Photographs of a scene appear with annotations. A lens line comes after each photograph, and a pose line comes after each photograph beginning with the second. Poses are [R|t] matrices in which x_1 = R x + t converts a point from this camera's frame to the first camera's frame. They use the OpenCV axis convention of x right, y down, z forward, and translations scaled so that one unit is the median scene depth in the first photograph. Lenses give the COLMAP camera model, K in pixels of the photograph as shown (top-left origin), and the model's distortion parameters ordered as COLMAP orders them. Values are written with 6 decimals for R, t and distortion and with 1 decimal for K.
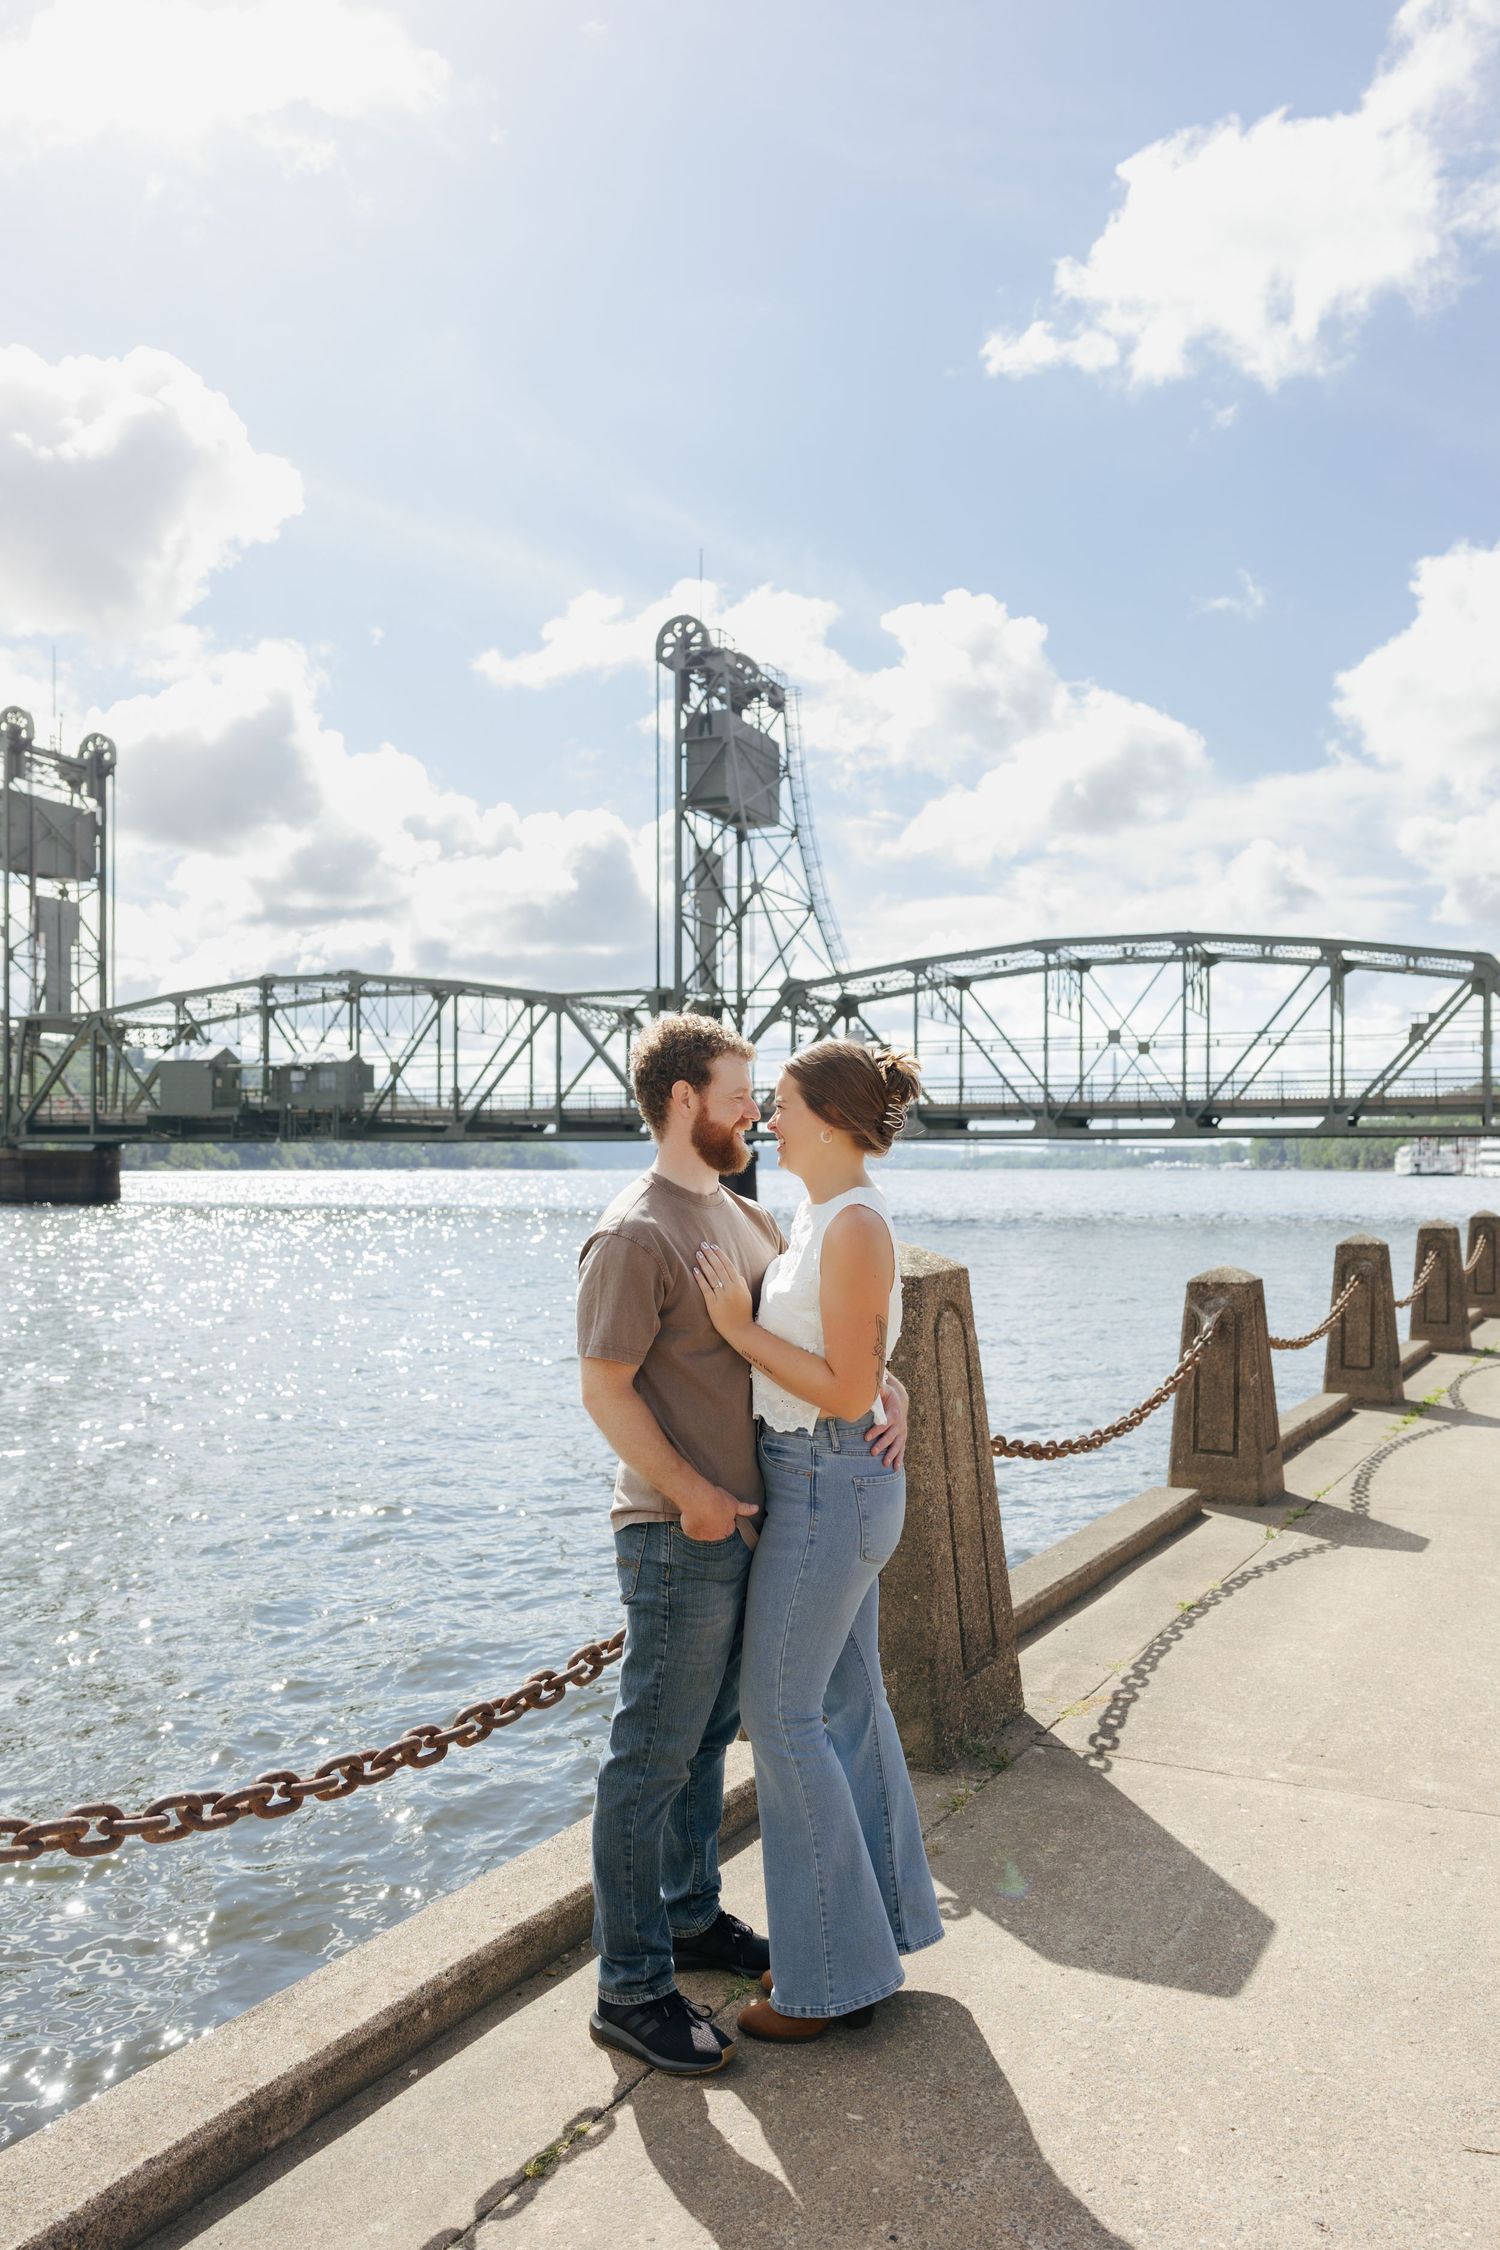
lens RADIAL K [[3077.3, 0, 750.0], [0, 3077.3, 1125.0], [0, 0, 1]] dist [0.022364, 0.072373]
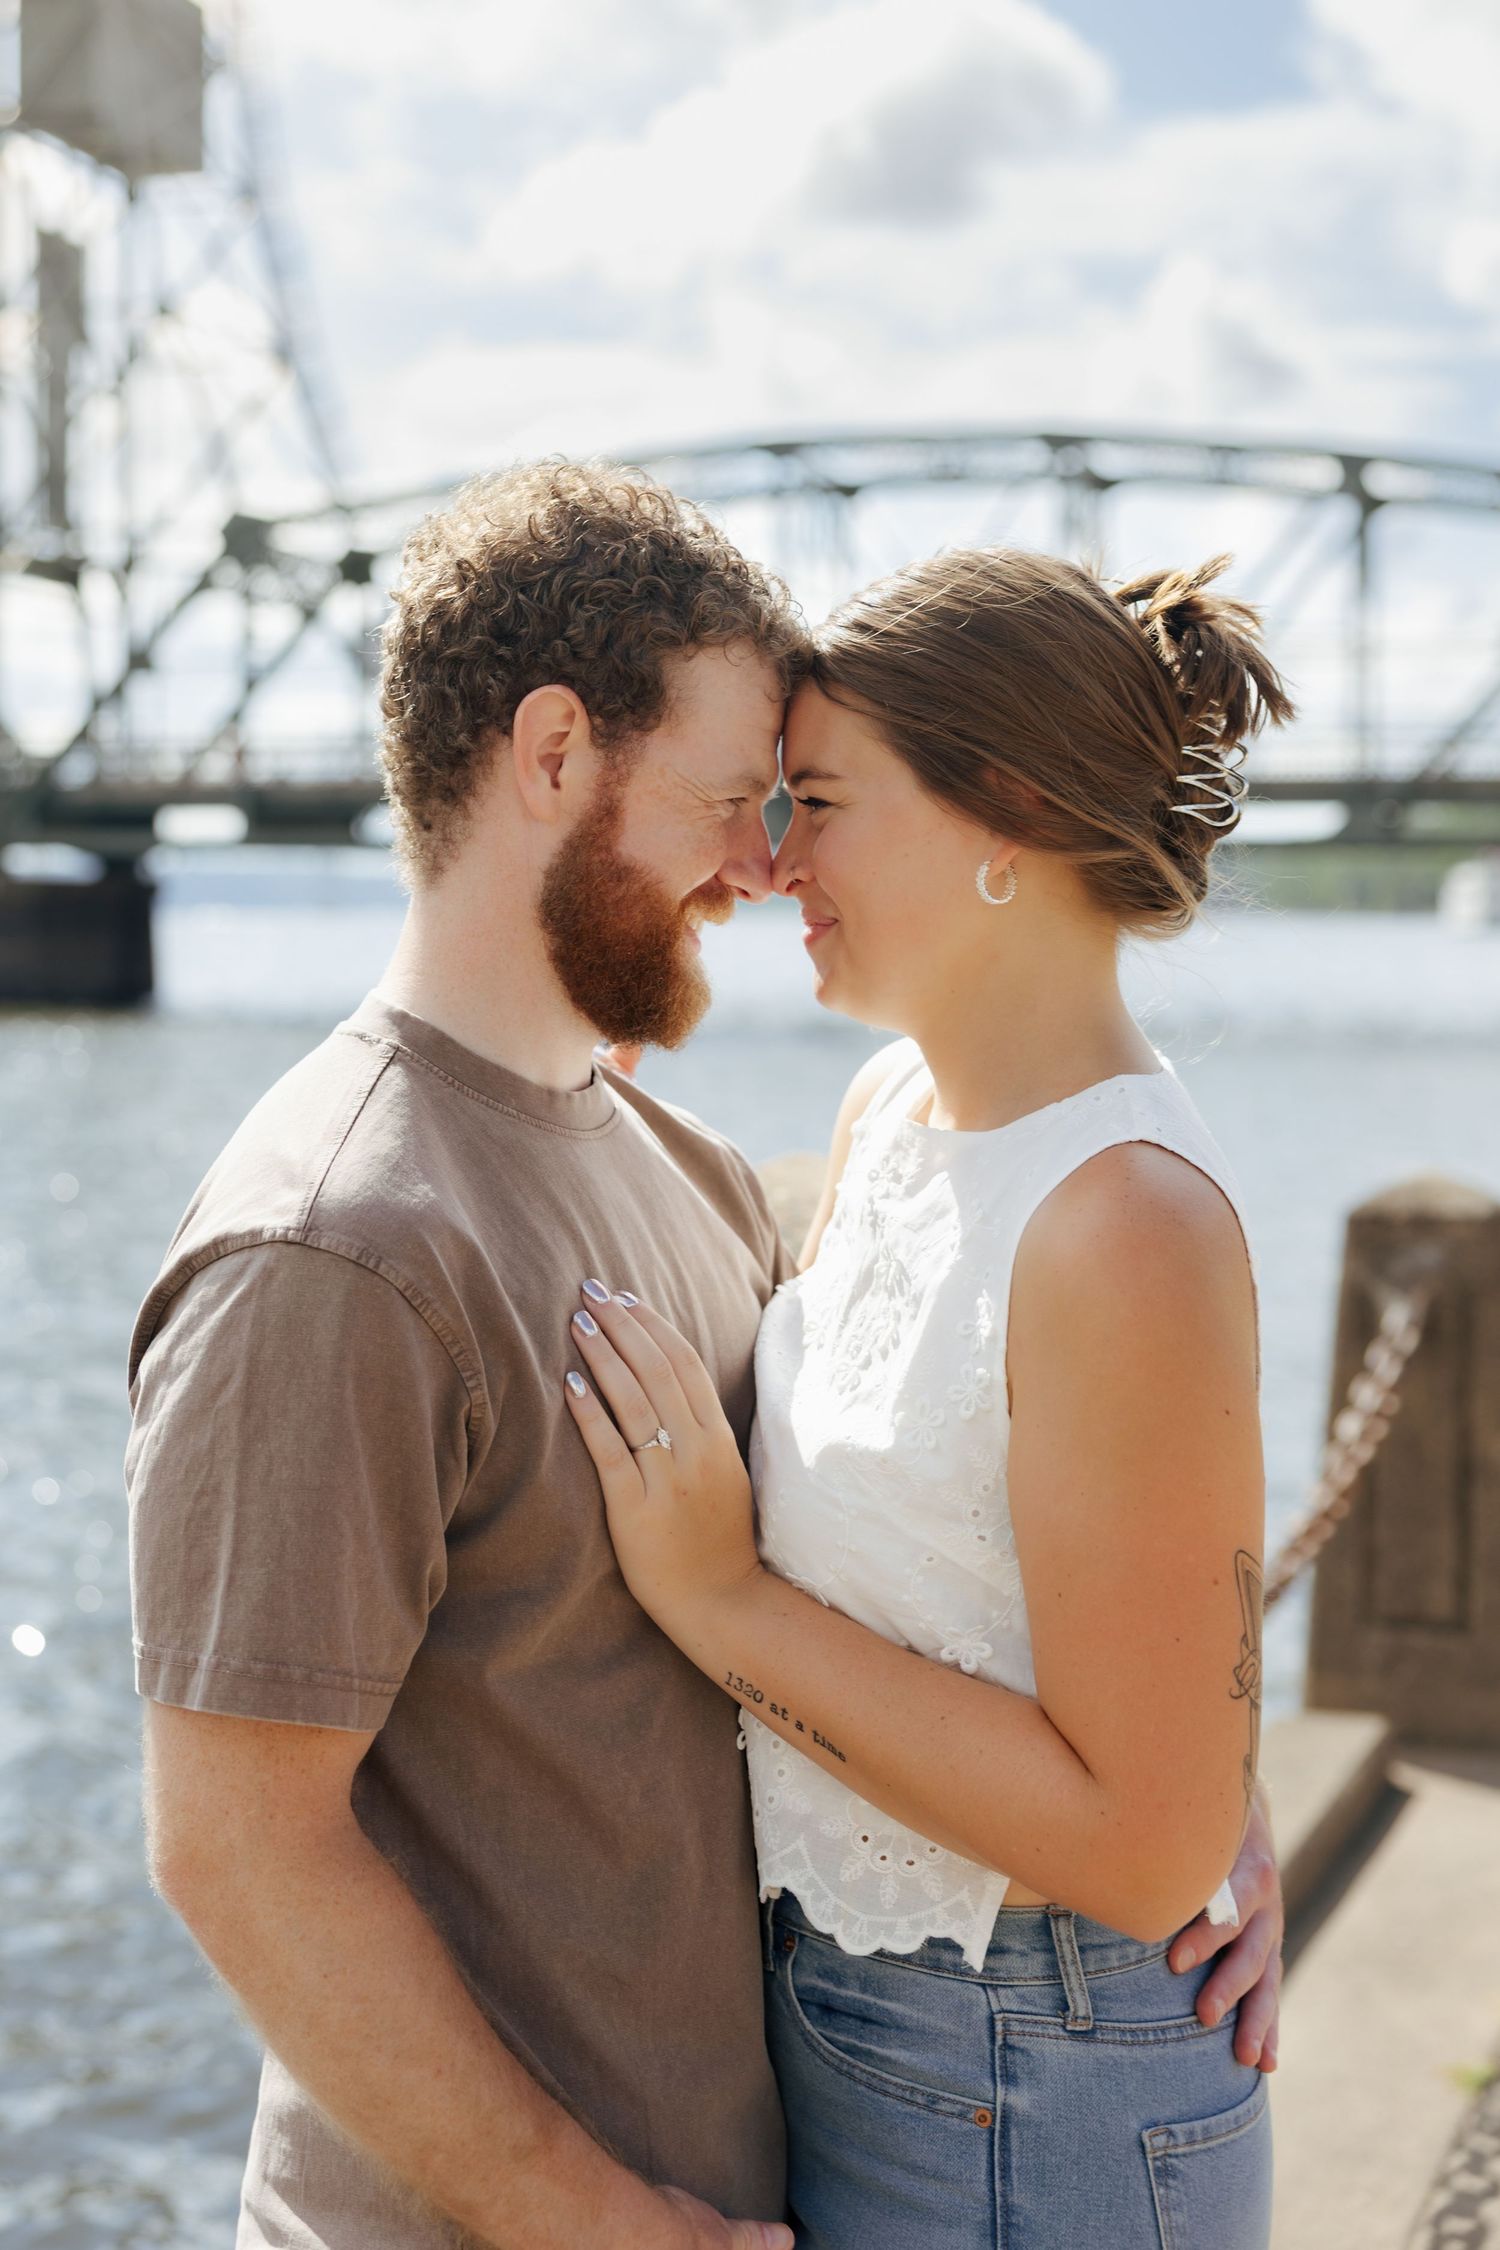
lens RADIAL K [[5332.1, 0, 750.0], [0, 5332.1, 1125.0], [0, 0, 1]] dist [-0.040235, -0.115036]
pose [[0.990015, -0.001447, 0.140954, -0.024026], [-0.006614, 0.998369, 0.056704, -0.000546], [-0.140806, -0.057070, 0.988391, 0.190024]]
